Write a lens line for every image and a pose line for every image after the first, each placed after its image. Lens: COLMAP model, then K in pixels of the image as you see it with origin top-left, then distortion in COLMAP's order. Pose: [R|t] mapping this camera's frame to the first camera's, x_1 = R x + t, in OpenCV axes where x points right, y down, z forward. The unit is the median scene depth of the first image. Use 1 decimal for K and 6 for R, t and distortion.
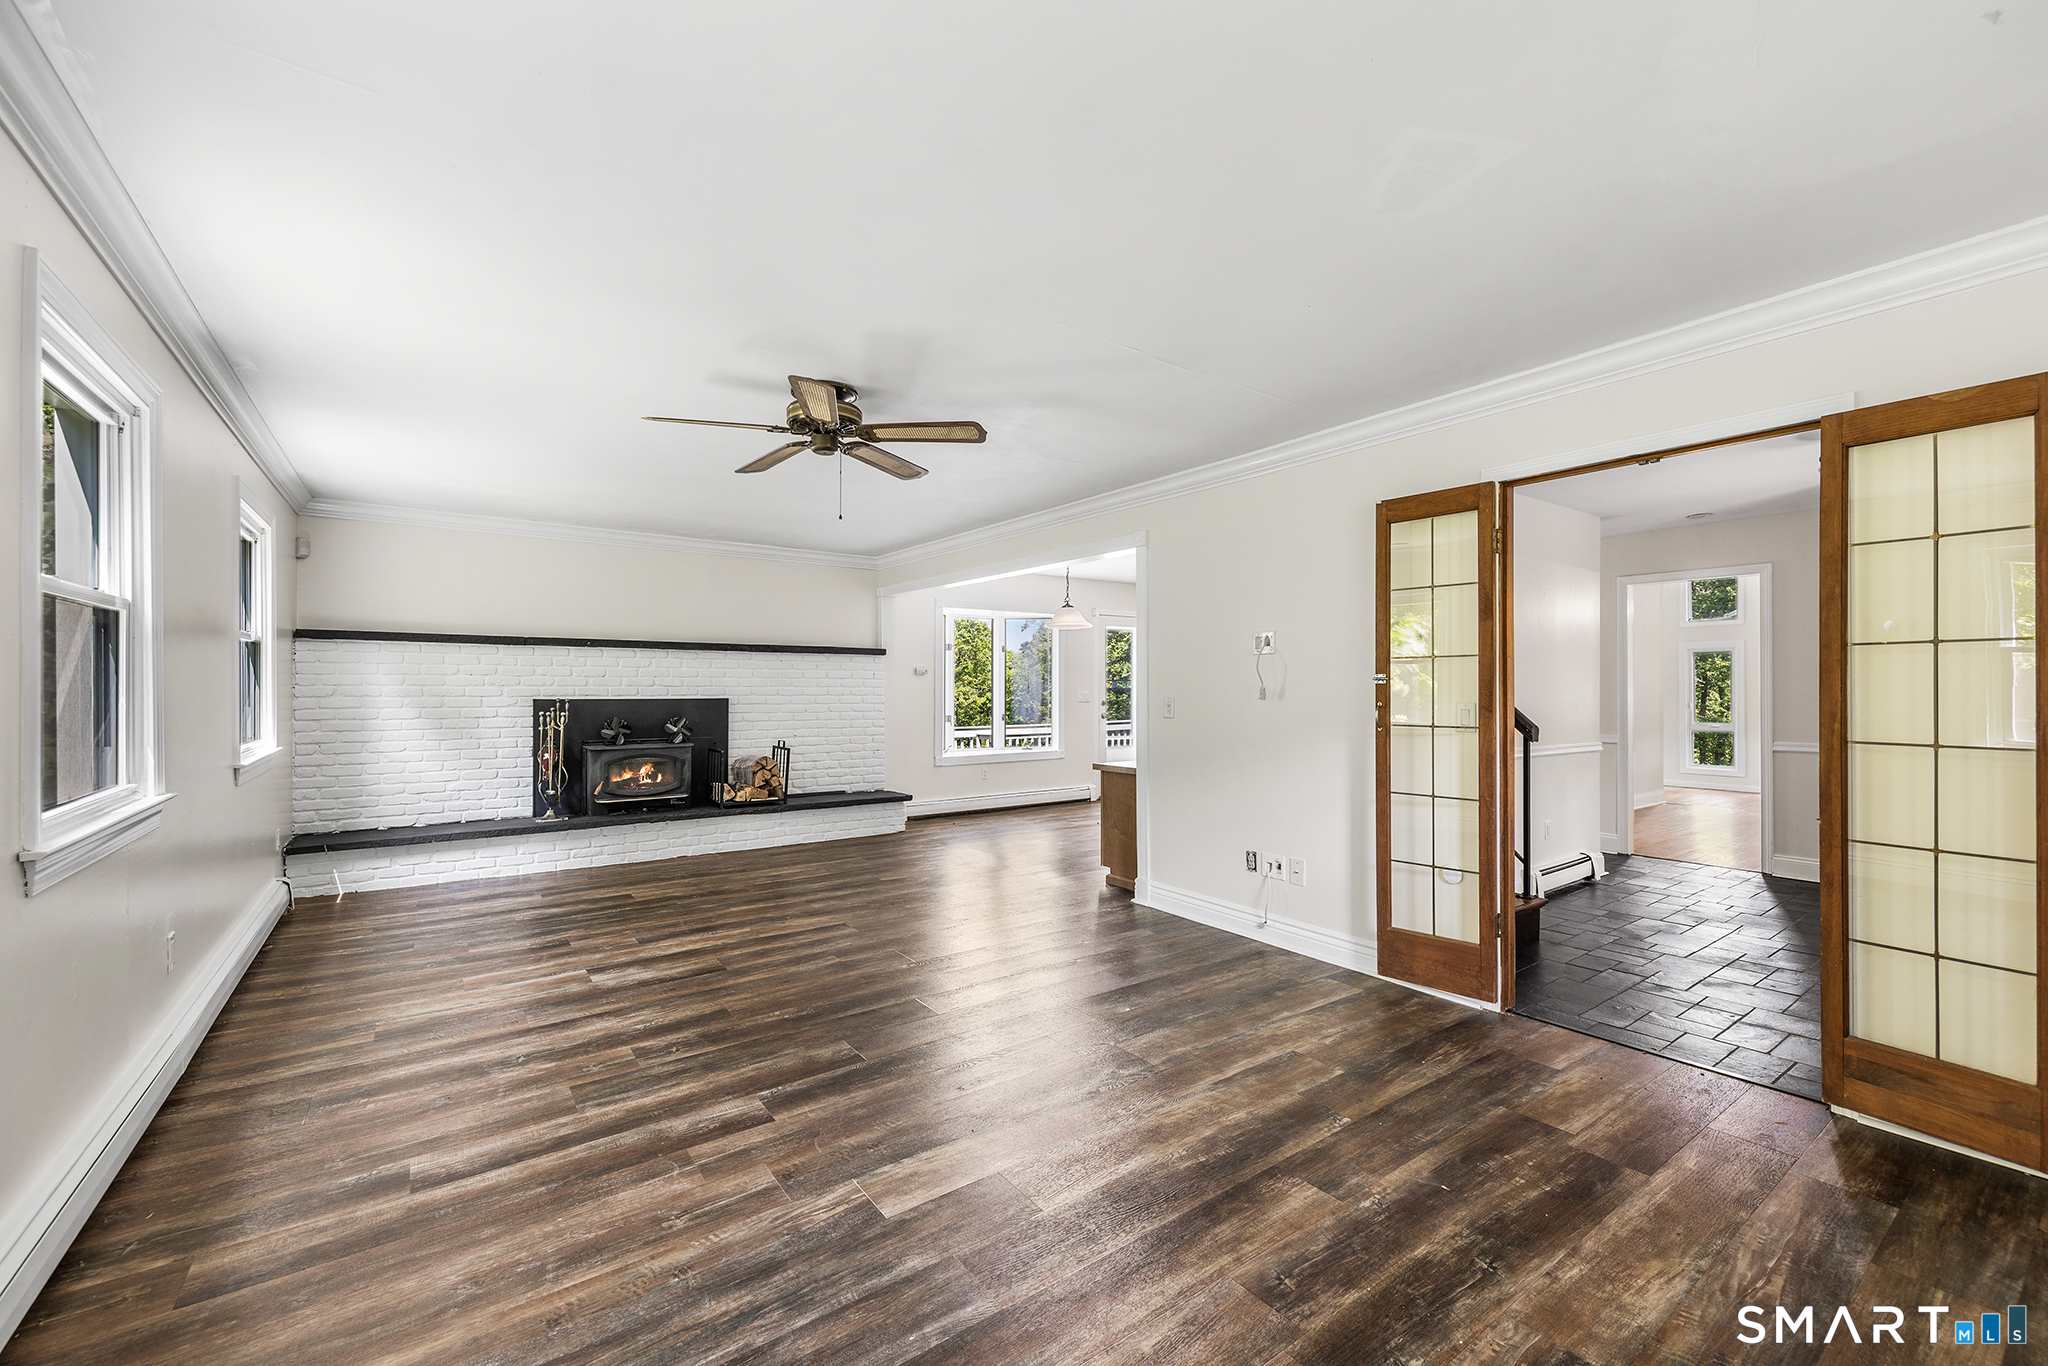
lens RADIAL K [[837.2, 0, 1009.9], [0, 837.2, 682.9], [0, 0, 1]] dist [0.006344, -0.000605]
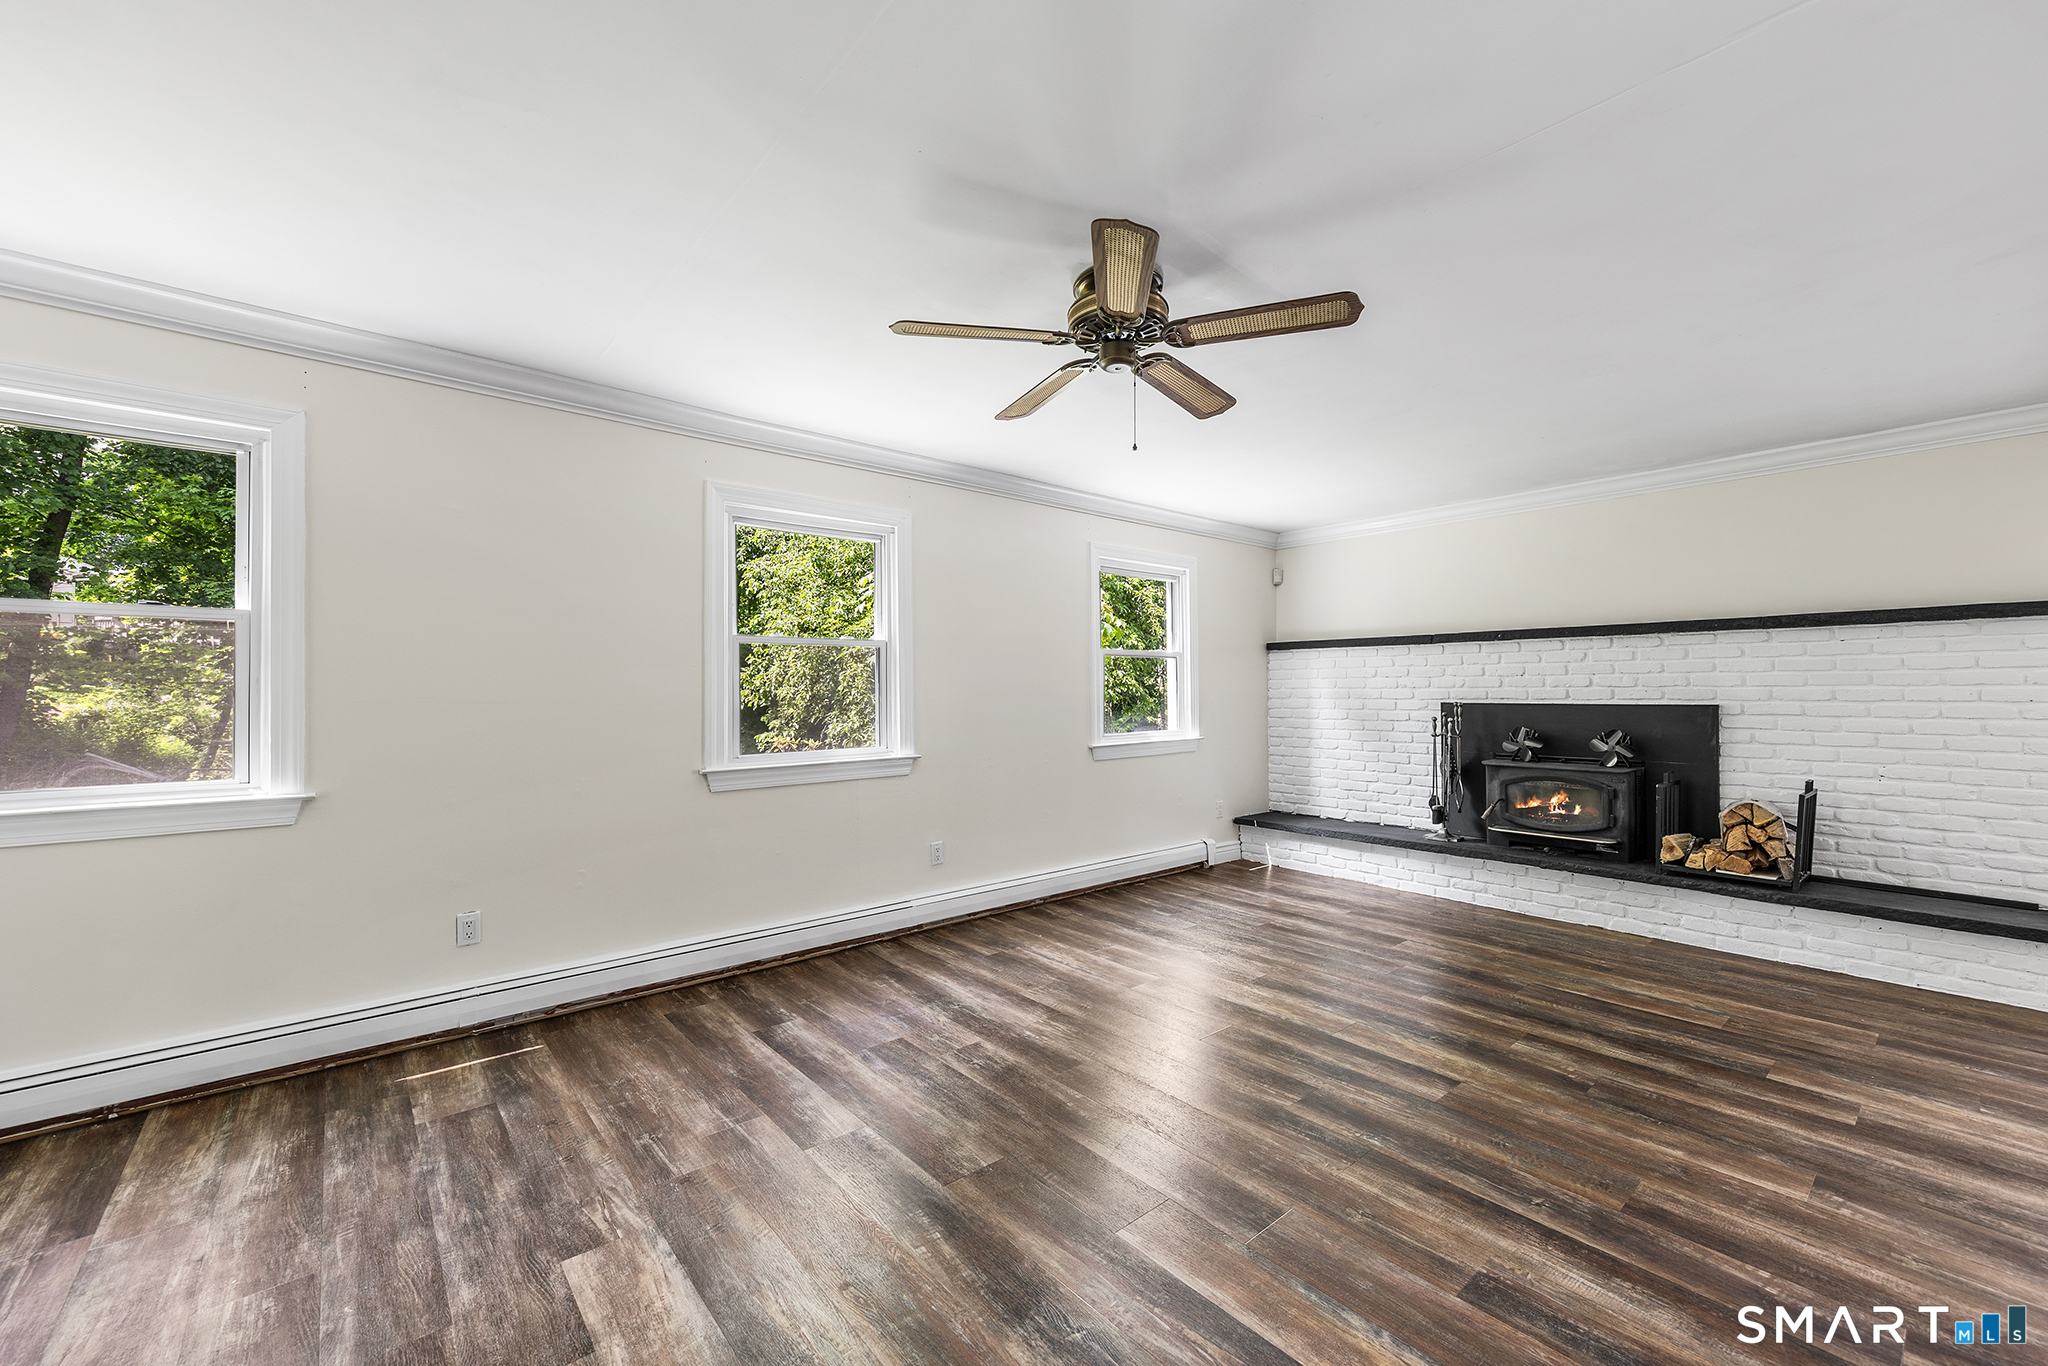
lens RADIAL K [[804.0, 0, 1022.3], [0, 804.0, 693.7], [0, 0, 1]] dist [0.007061, -0.000137]
pose [[0.086337, 0.001499, -0.996265, 0.352948], [0.009605, 0.999951, 0.002337, 0.004351], [0.996220, -0.009771, 0.086318, 0.641629]]
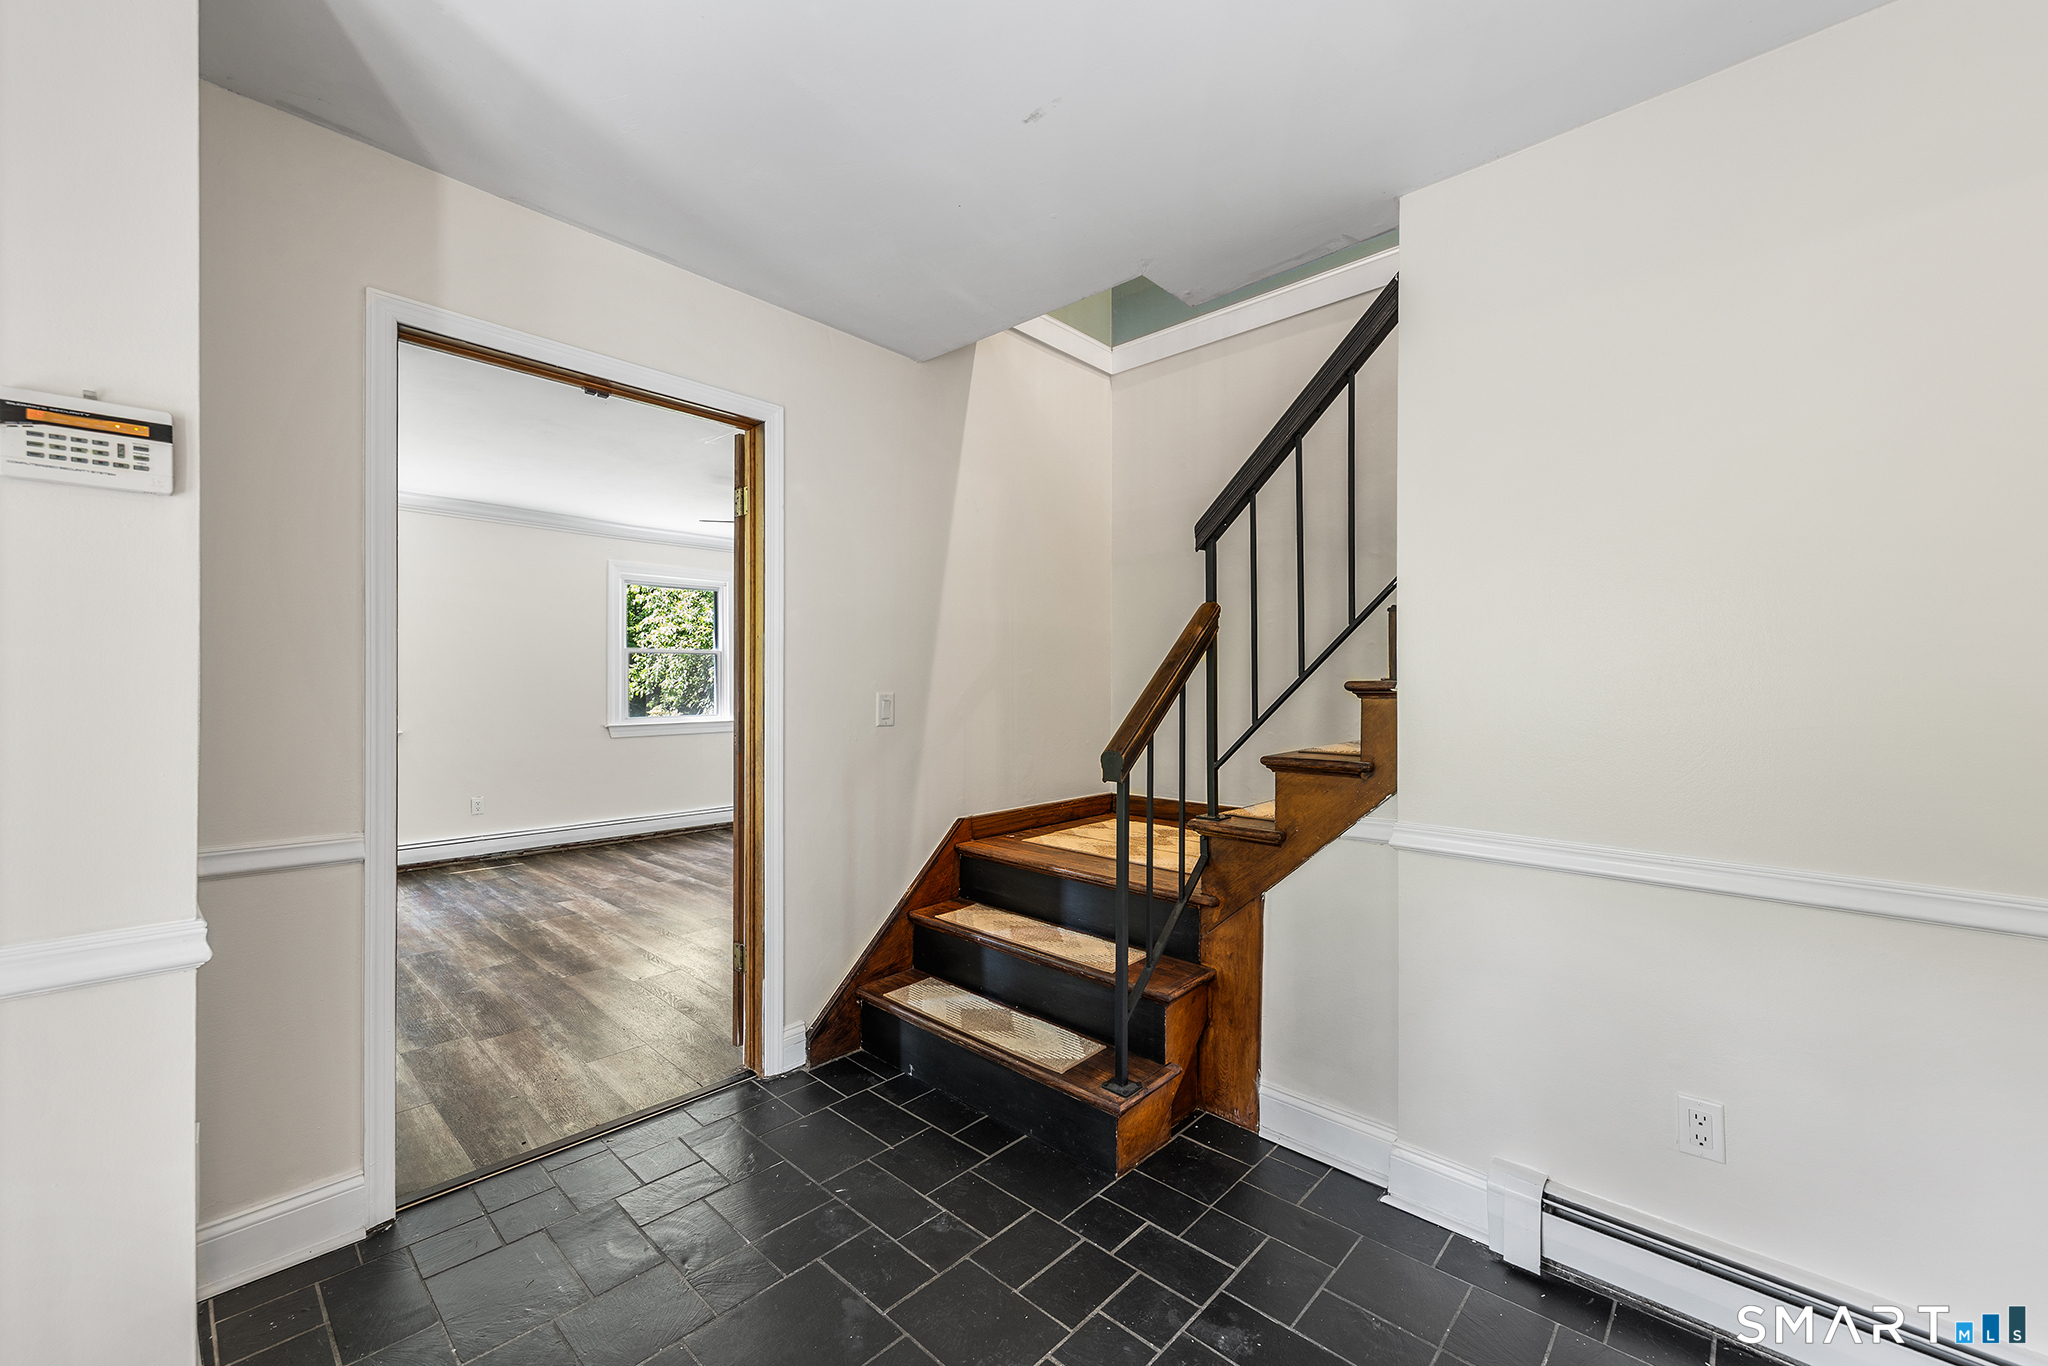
lens RADIAL K [[804.0, 0, 1015.0], [0, 804.0, 688.8], [0, 0, 1]] dist [0.007061, -0.000137]
pose [[0.194866, 0.004436, -0.980820, 1.050262], [0.008337, 0.999946, 0.006179, 0.010967], [0.980794, -0.009381, 0.194819, 0.820100]]
